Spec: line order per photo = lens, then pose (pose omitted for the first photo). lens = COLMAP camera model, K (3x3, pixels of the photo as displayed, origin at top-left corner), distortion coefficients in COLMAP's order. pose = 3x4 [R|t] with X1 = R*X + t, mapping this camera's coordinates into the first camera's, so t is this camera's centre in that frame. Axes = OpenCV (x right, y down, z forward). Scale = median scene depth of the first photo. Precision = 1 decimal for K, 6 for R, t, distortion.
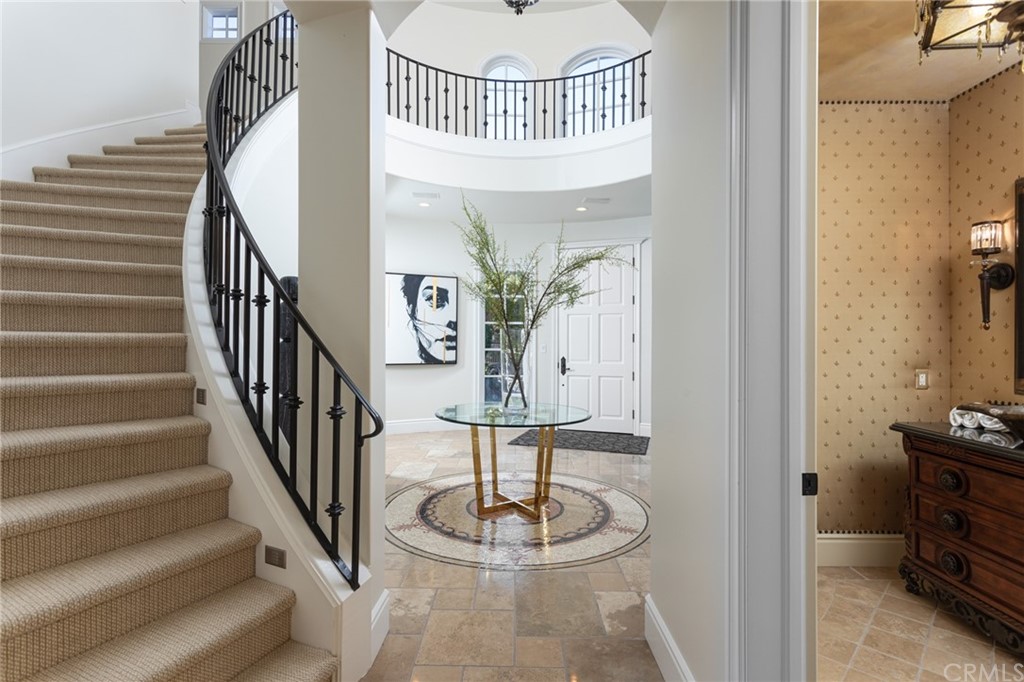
lens RADIAL K [[491.7, 0, 513.5], [0, 491.7, 339.2], [0, 0, 1]] dist [-0.004767, -0.000138]
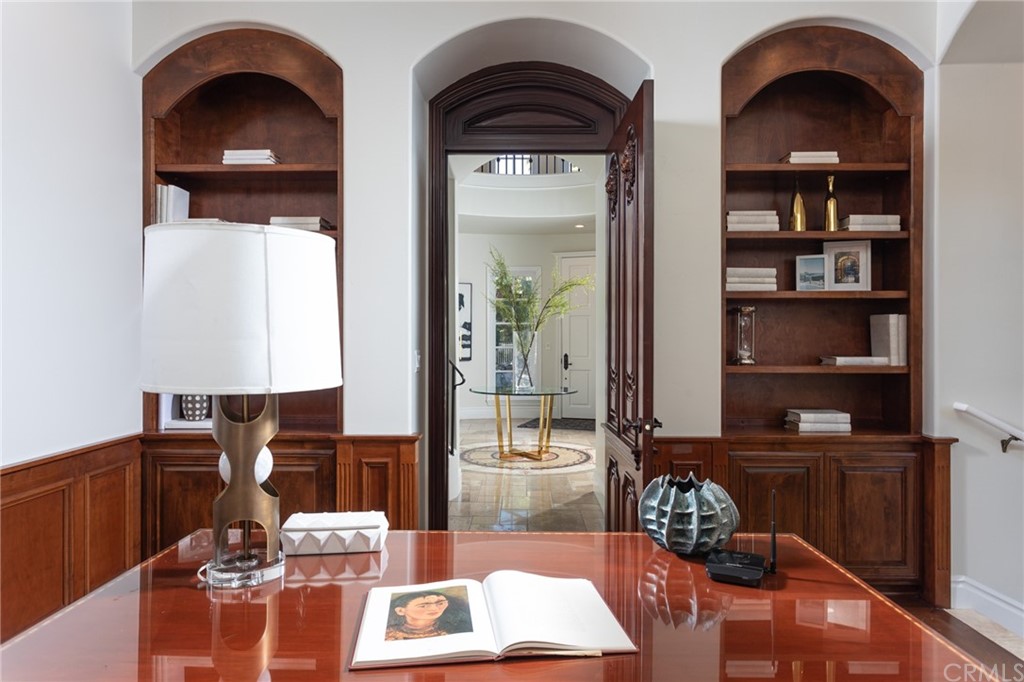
lens RADIAL K [[491.7, 0, 510.9], [0, 491.7, 341.3], [0, 0, 1]] dist [-0.004767, -0.000138]
pose [[0.999744, -0.005297, -0.021998, -0.003715], [0.005470, 0.999954, 0.007831, -0.005608], [0.021956, -0.007950, 0.999727, -0.401294]]
